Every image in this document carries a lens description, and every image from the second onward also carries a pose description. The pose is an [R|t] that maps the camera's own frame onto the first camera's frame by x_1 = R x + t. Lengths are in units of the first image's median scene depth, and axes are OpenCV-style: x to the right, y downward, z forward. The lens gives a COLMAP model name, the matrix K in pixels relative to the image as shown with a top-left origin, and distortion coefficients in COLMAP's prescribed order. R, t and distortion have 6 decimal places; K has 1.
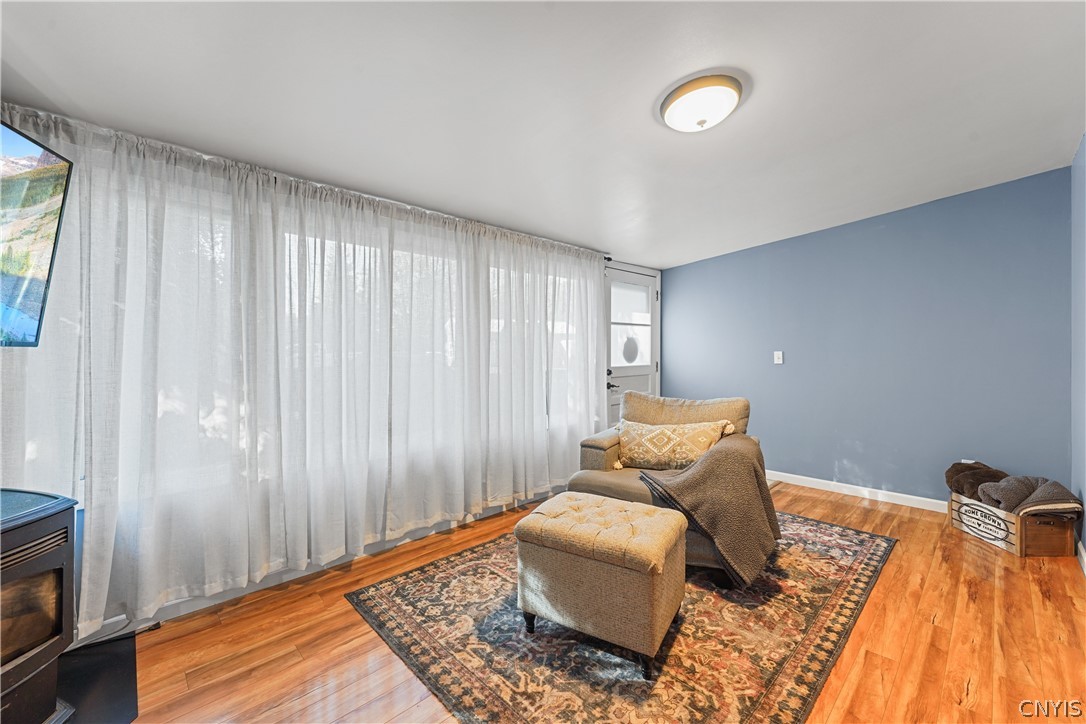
lens RADIAL K [[438.0, 0, 545.2], [0, 438.0, 354.6], [0, 0, 1]] dist [0.000103, 0.000104]
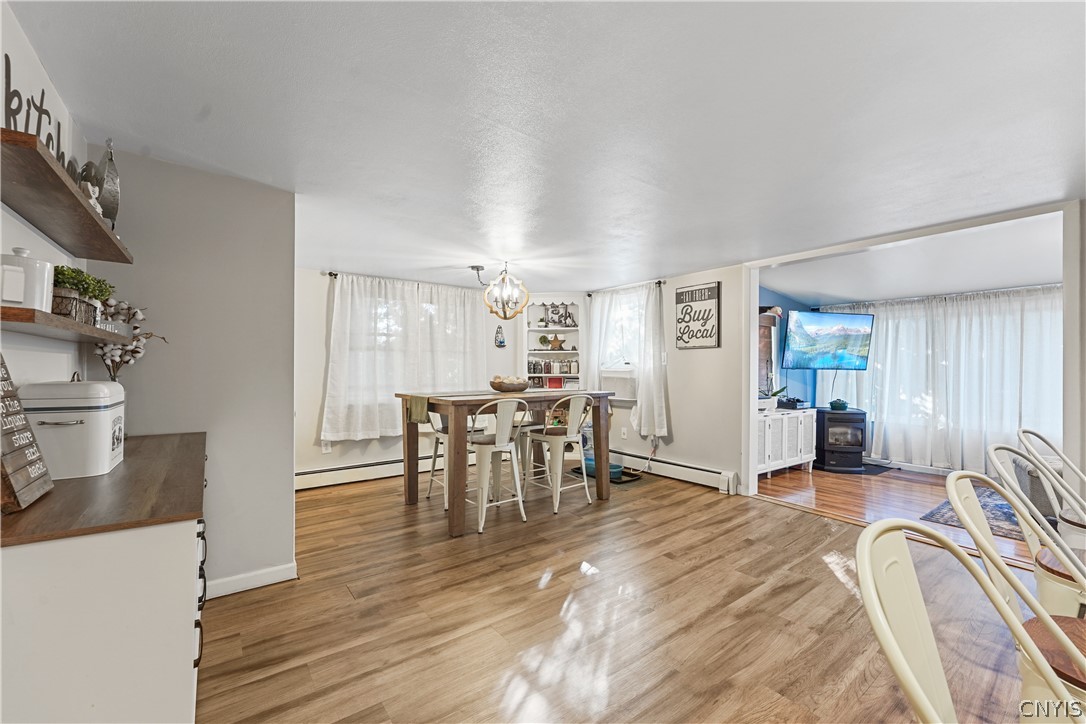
lens RADIAL K [[437.3, 0, 542.5], [0, 437.3, 367.5], [0, 0, 1]] dist [-0.000382, -0.000032]
pose [[-0.132461, -0.002373, -0.991185, 1.666885], [-0.011421, 0.999934, -0.000867, -0.002937], [0.991122, 0.011206, -0.132480, -0.687888]]
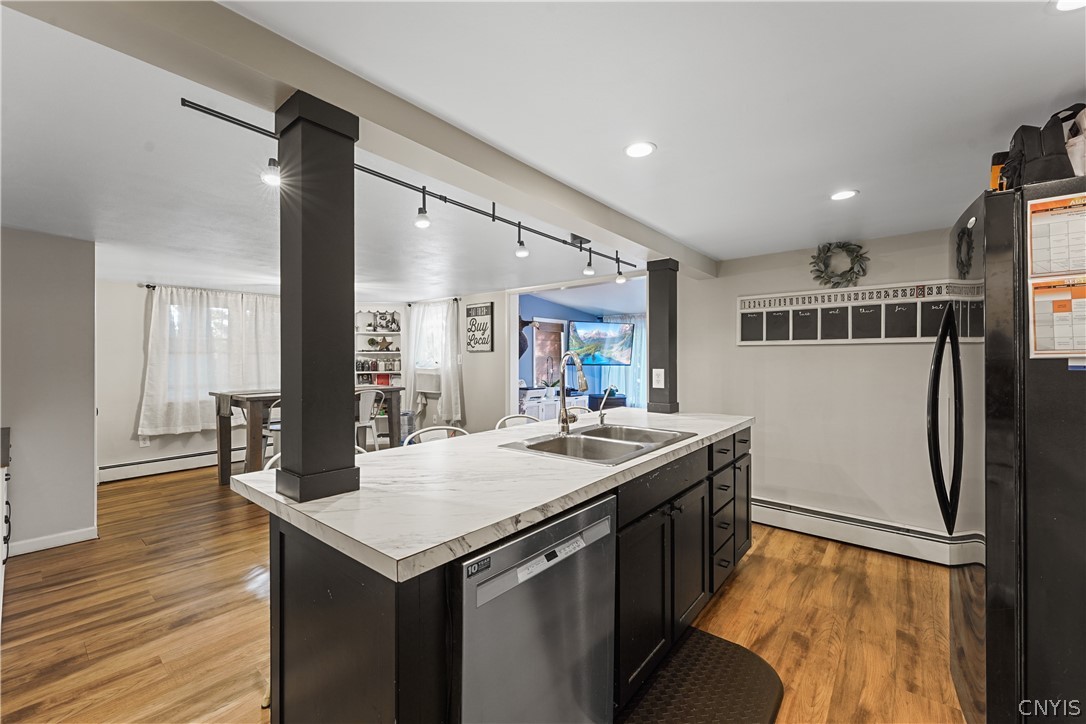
lens RADIAL K [[435.6, 0, 540.9], [0, 435.6, 355.9], [0, 0, 1]] dist [0.000618, 0.000168]
pose [[0.097297, -0.006822, -0.995232, 2.121102], [-0.006104, 0.999954, -0.007451, -0.049388], [0.995237, 0.006800, 0.097251, -0.237541]]
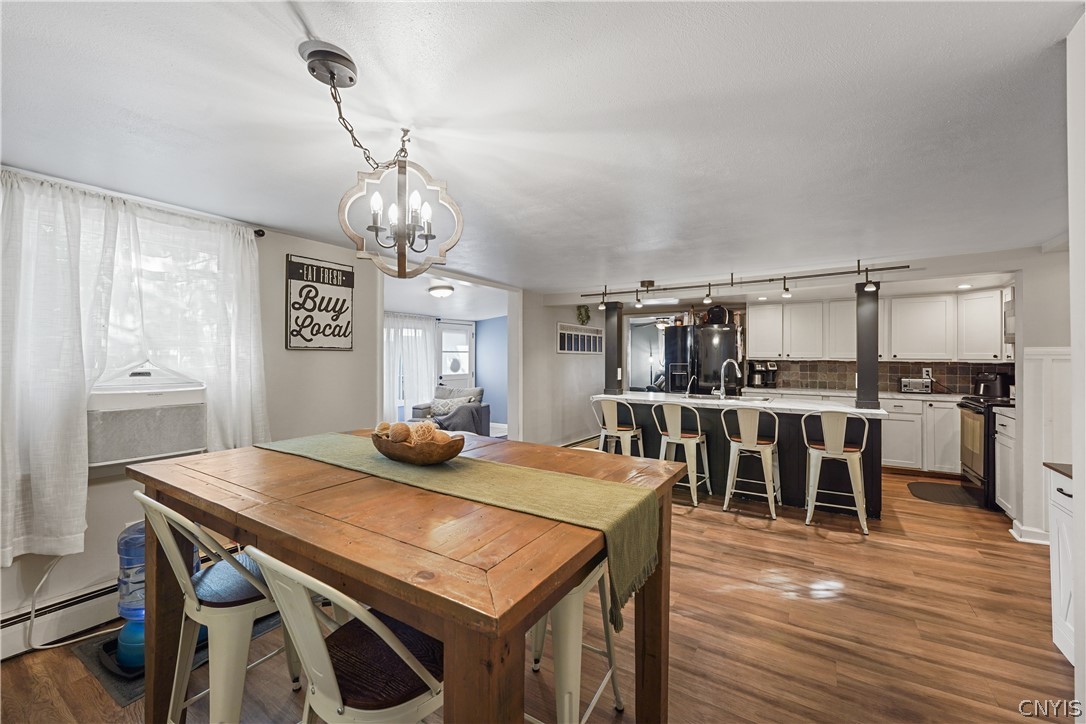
lens RADIAL K [[438.0, 0, 545.2], [0, 438.0, 354.6], [0, 0, 1]] dist [0.000103, 0.000104]
pose [[0.975039, 0.007157, 0.221920, 0.275304], [-0.004117, 0.999891, -0.014156, -0.057050], [-0.221997, 0.012889, 0.974962, -1.599770]]
